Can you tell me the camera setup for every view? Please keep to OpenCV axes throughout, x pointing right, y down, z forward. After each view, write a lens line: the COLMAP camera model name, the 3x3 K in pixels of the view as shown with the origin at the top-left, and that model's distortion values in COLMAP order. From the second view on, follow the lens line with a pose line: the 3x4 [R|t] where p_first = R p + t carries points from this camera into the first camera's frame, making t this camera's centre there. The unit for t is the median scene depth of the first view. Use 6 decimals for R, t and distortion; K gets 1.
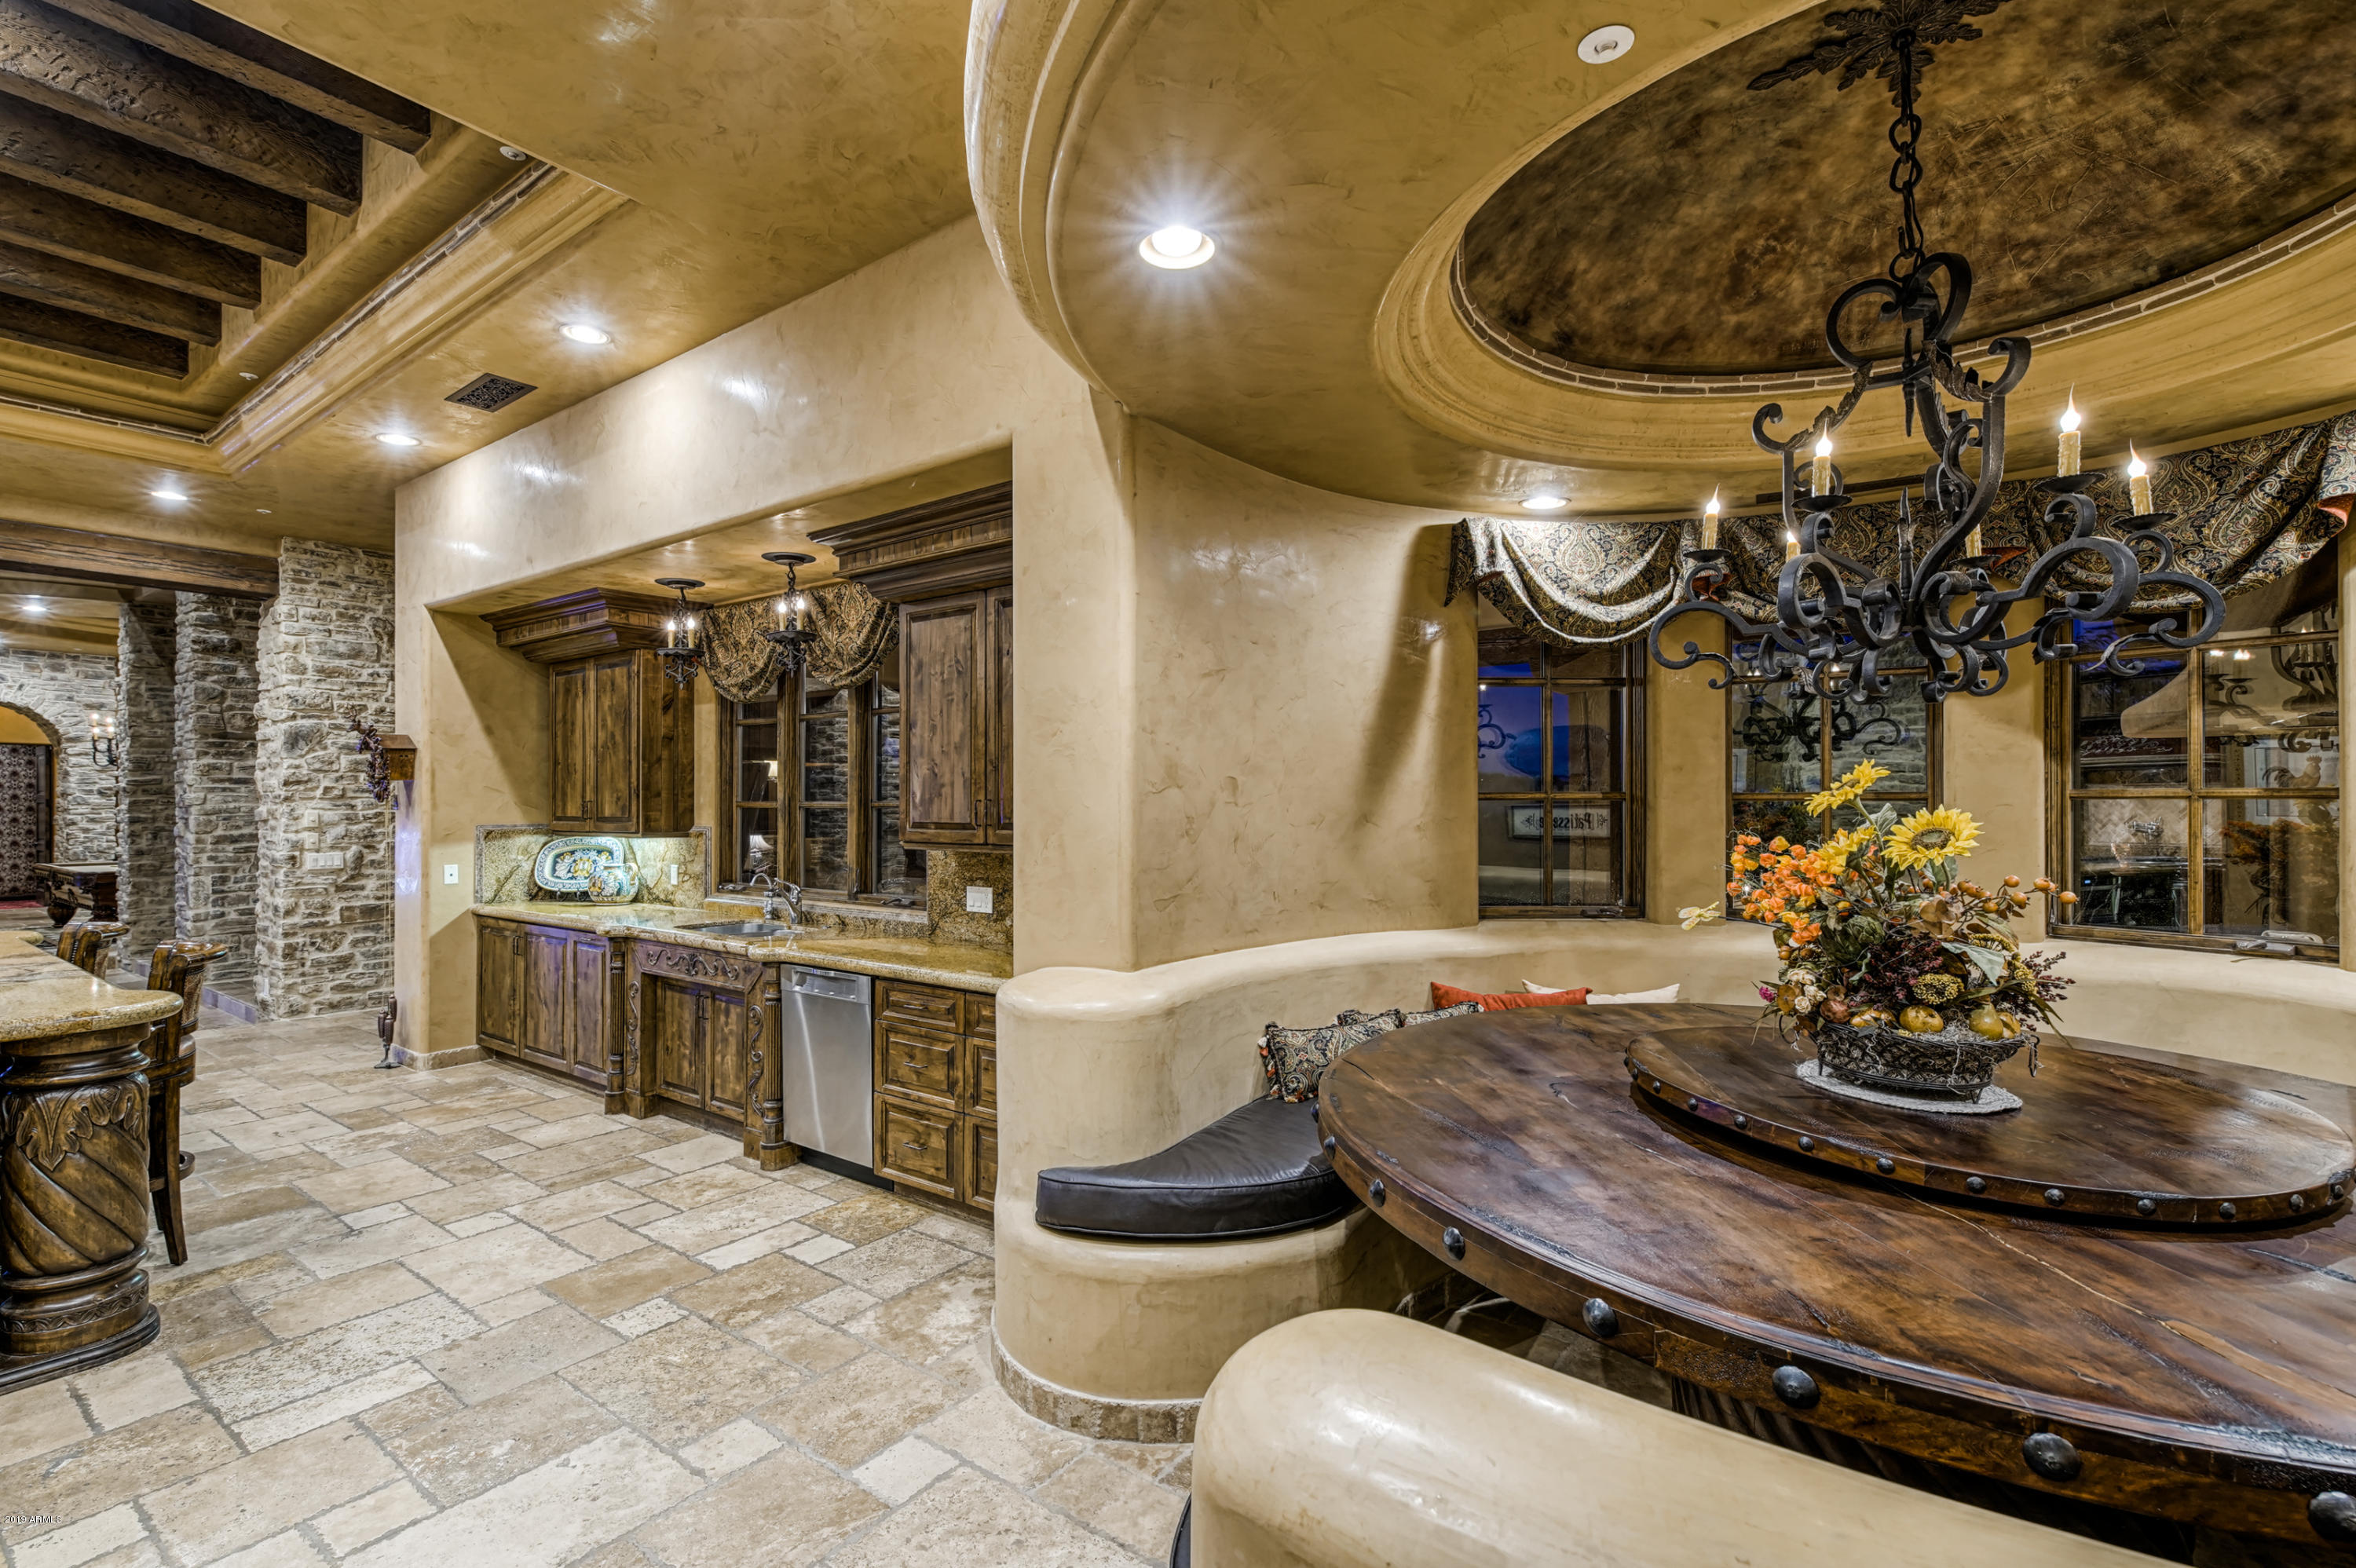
lens RADIAL K [[1017.9, 0, 1197.6], [0, 1017.9, 790.8], [0, 0, 1]] dist [0.005102, -0.002675]
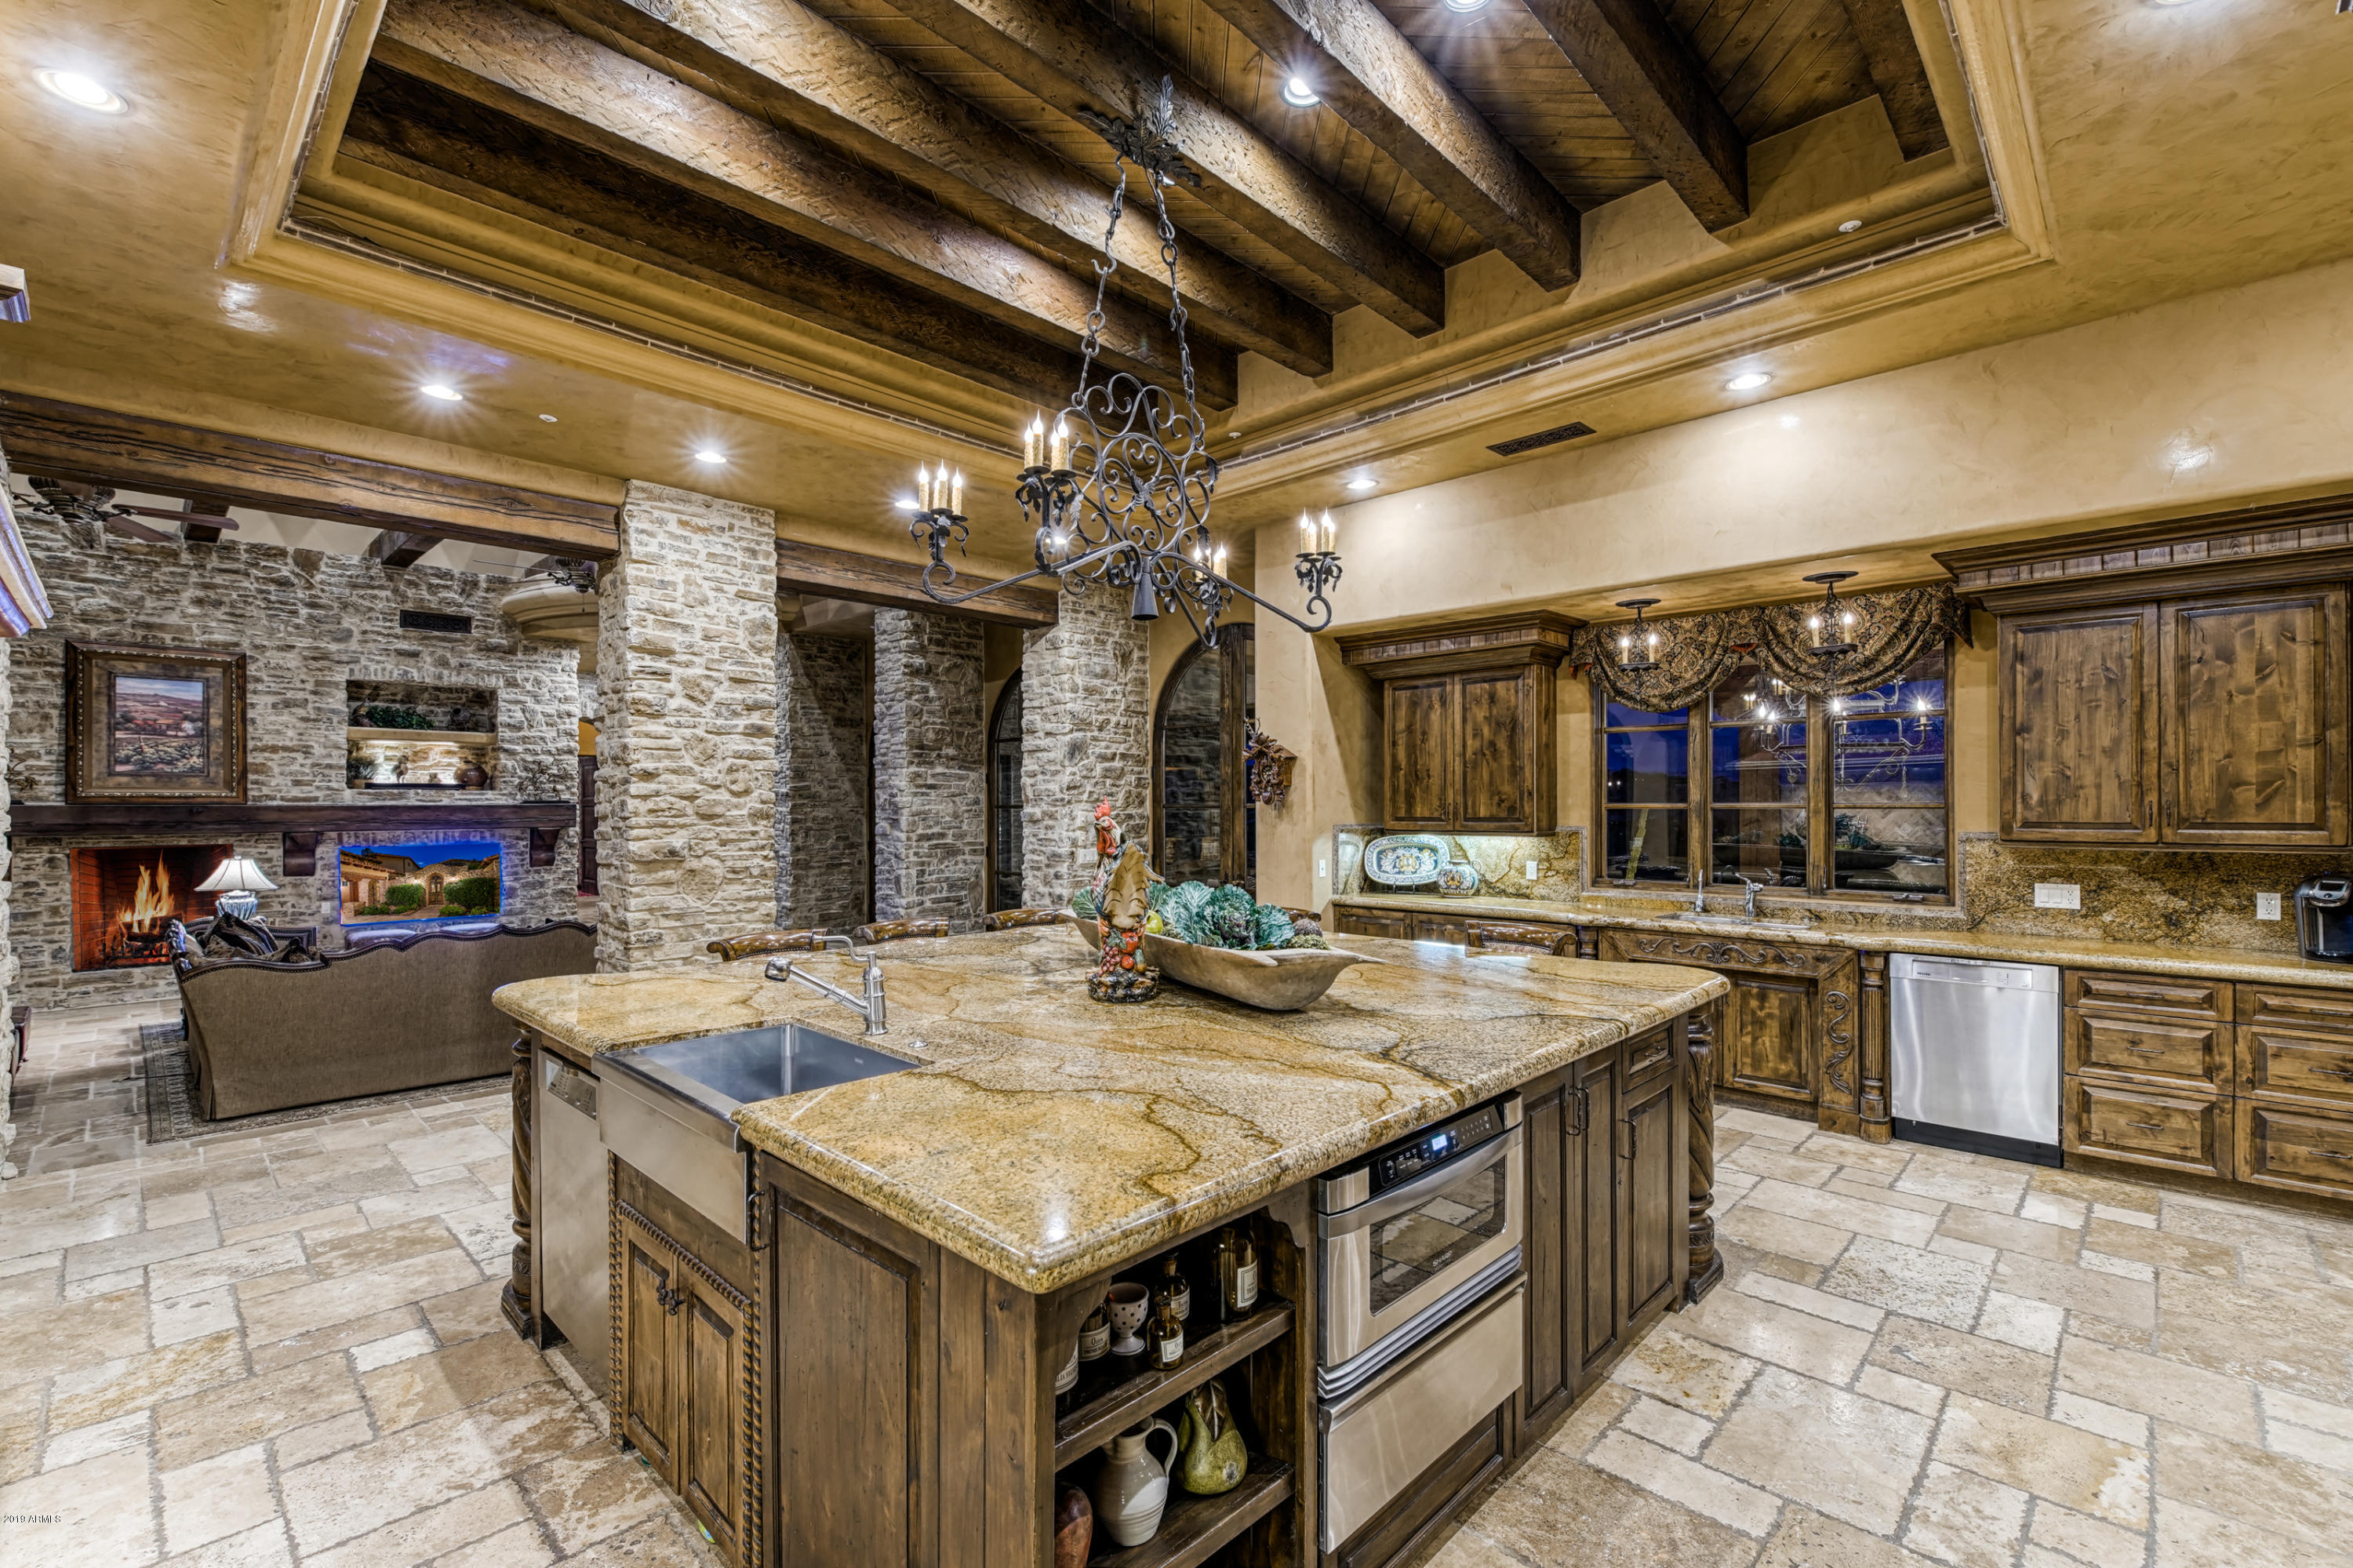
lens RADIAL K [[1016.8, 0, 1176.3], [0, 1016.8, 795.4], [0, 0, 1]] dist [0.005102, -0.002675]
pose [[0.988766, -0.005688, -0.149362, -0.690401], [0.006634, 0.999961, 0.005838, -0.006274], [0.149323, -0.006763, 0.988765, -0.126002]]
